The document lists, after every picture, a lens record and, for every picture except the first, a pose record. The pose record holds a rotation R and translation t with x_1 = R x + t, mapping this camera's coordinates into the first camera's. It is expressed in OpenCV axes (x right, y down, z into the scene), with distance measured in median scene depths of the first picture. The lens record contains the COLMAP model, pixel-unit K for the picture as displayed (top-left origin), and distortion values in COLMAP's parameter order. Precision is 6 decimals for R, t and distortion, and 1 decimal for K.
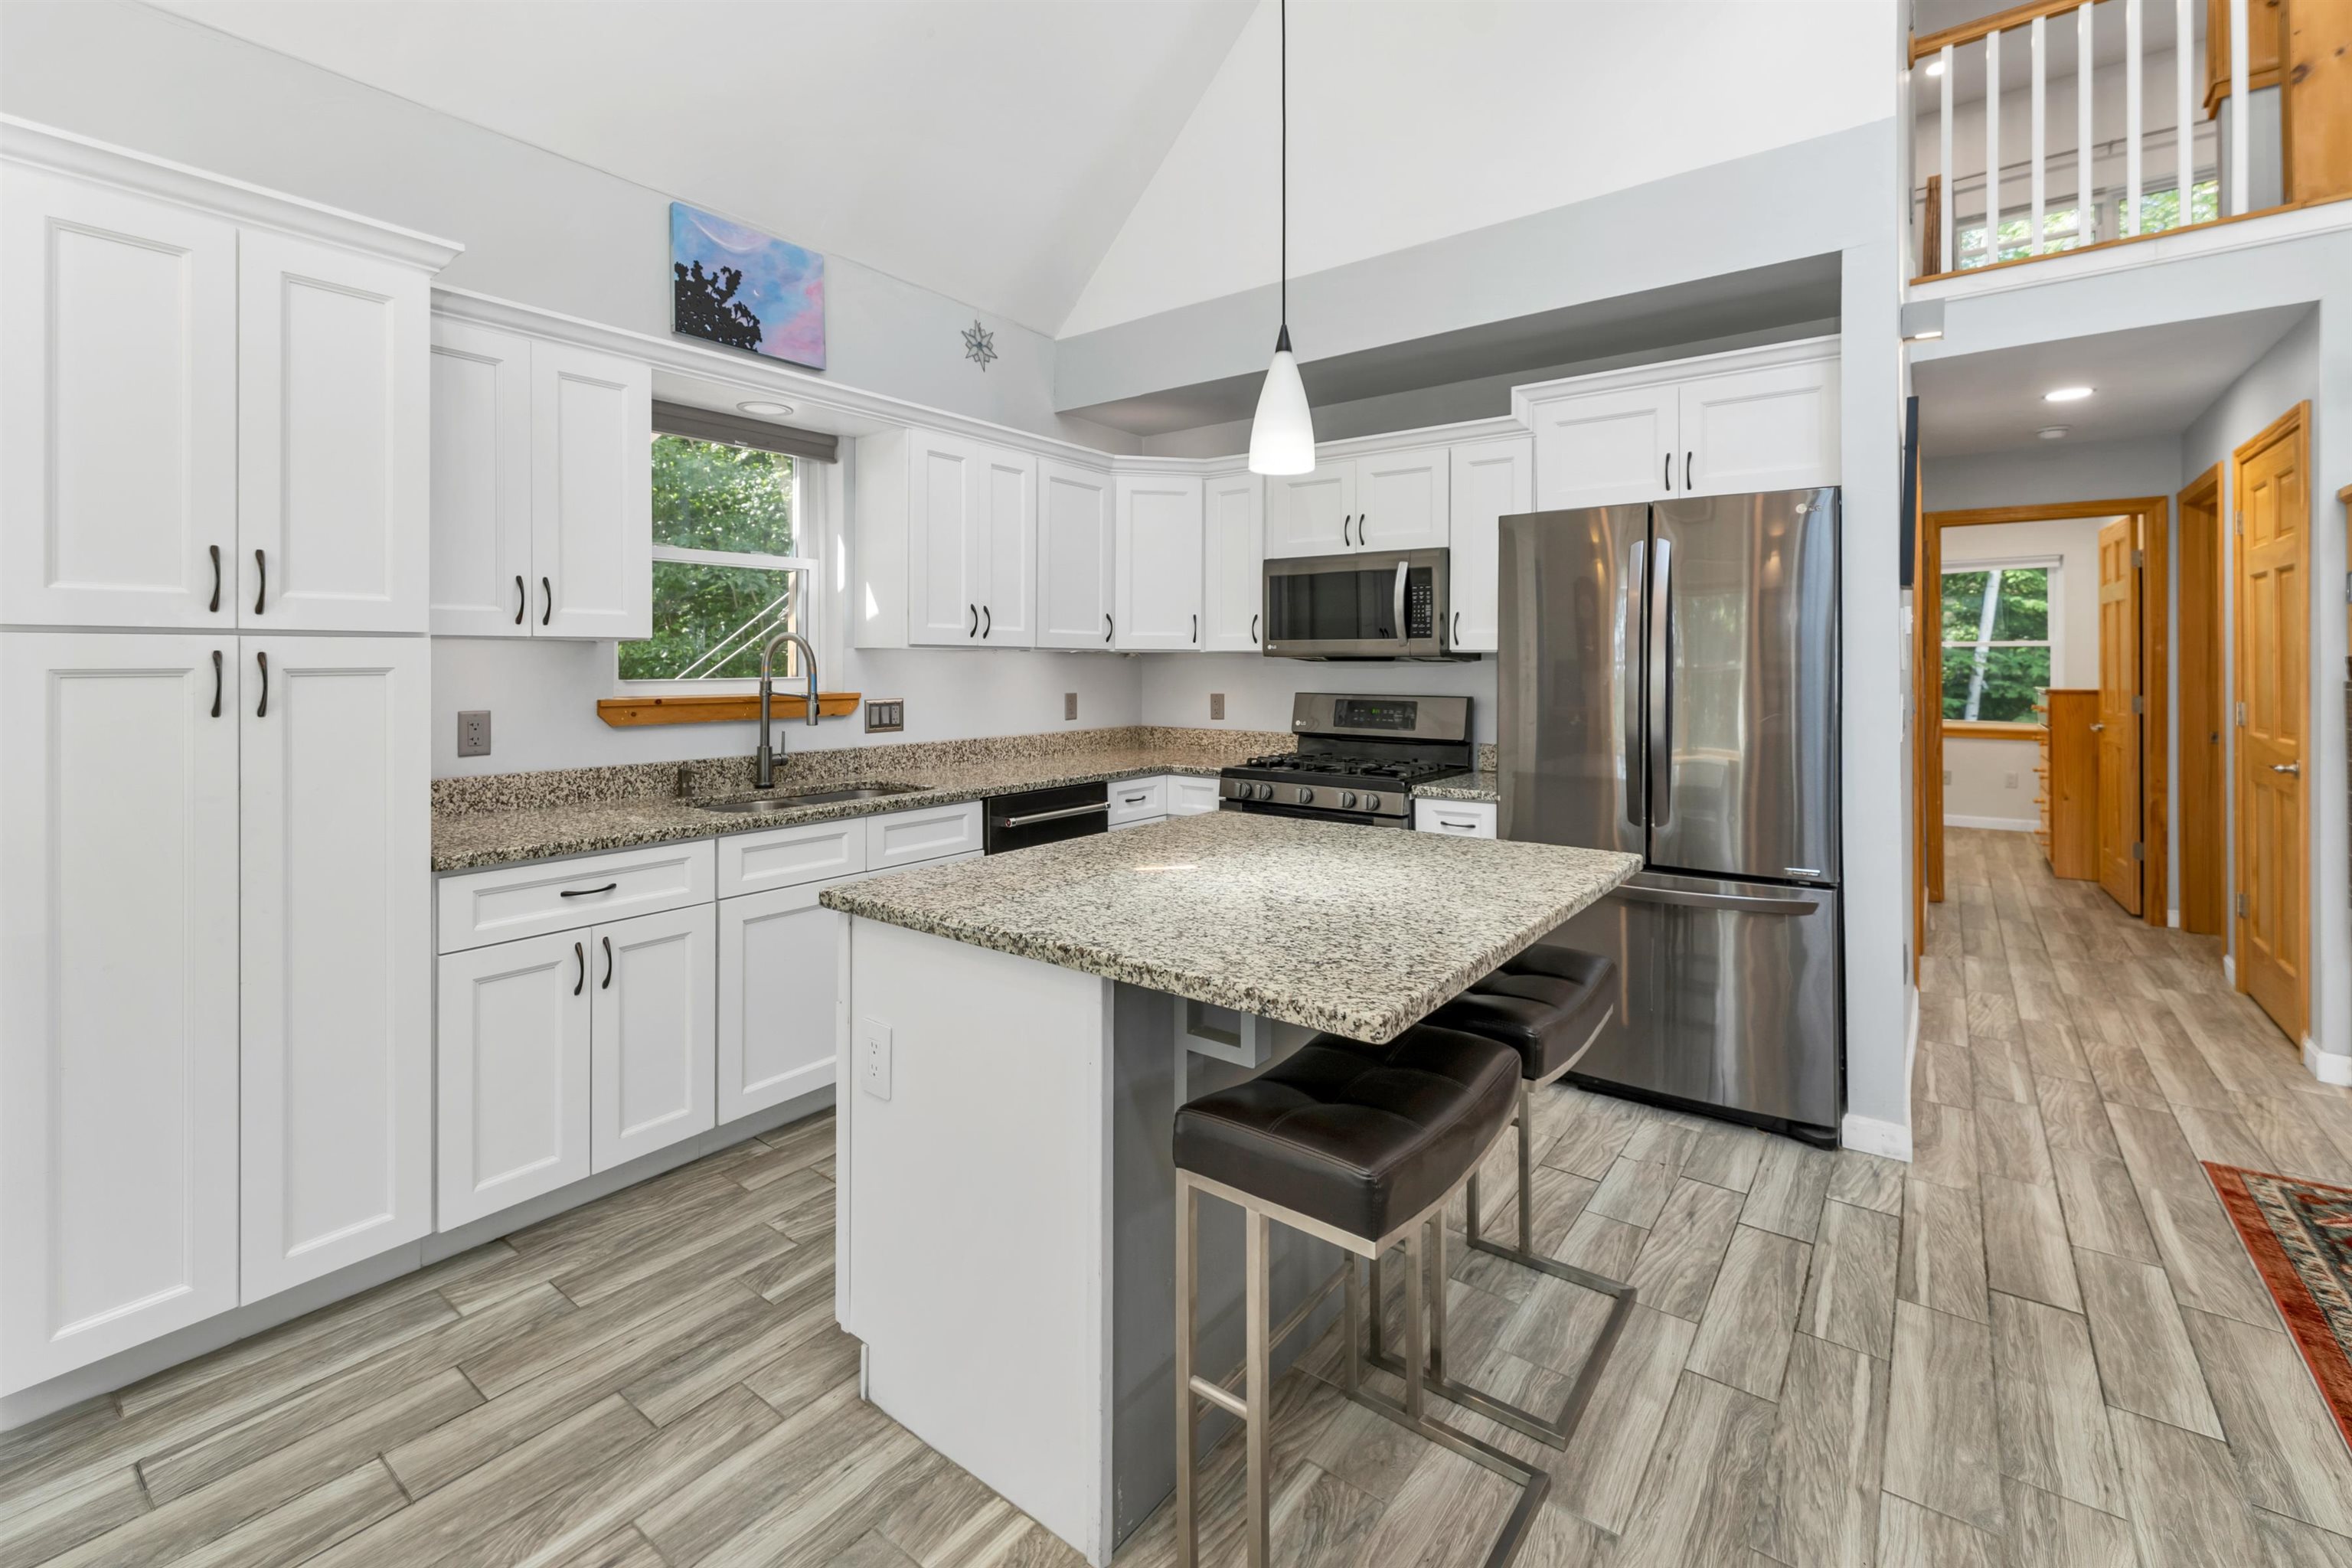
lens RADIAL K [[992.5, 0, 1175.0], [0, 992.5, 663.4], [0, 0, 1]] dist [-0.003865, -0.000499]
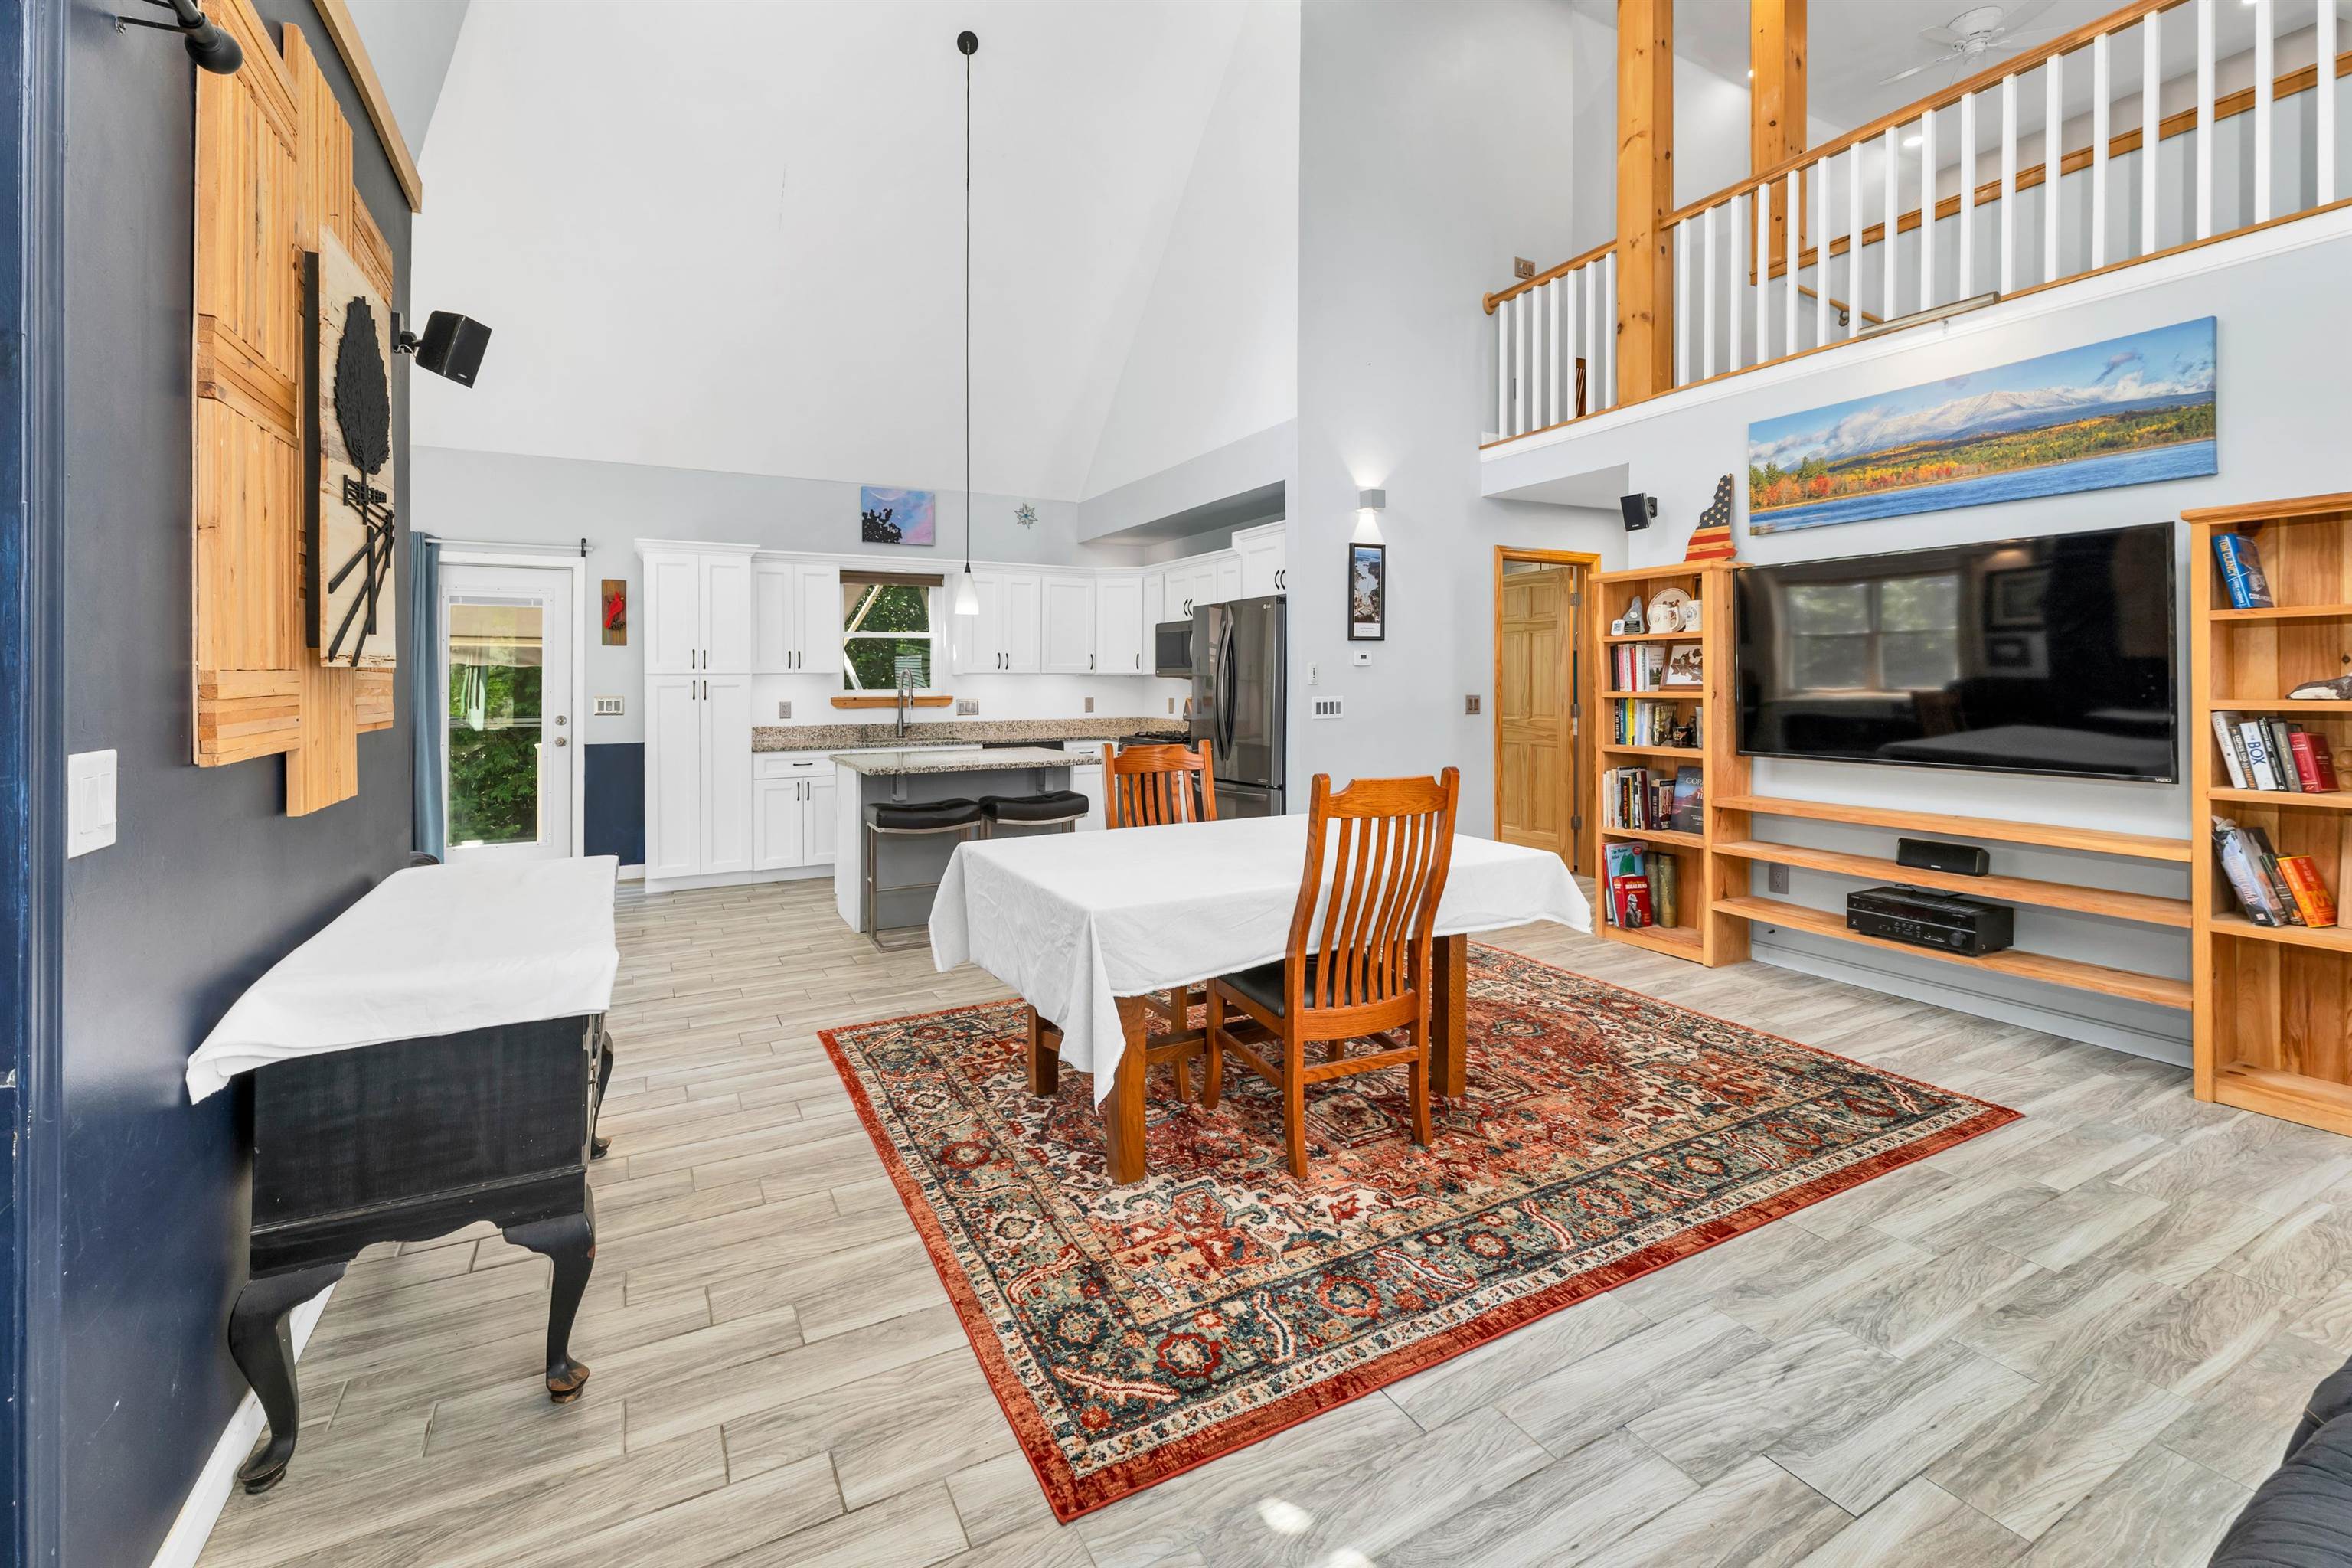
lens RADIAL K [[992.5, 0, 1175.0], [0, 992.5, 663.4], [0, 0, 1]] dist [-0.003865, -0.000499]
pose [[0.909759, -0.009677, -0.415025, 1.054518], [0.004476, 0.999899, -0.013501, -0.009143], [0.415114, 0.010425, 0.909710, -0.766793]]
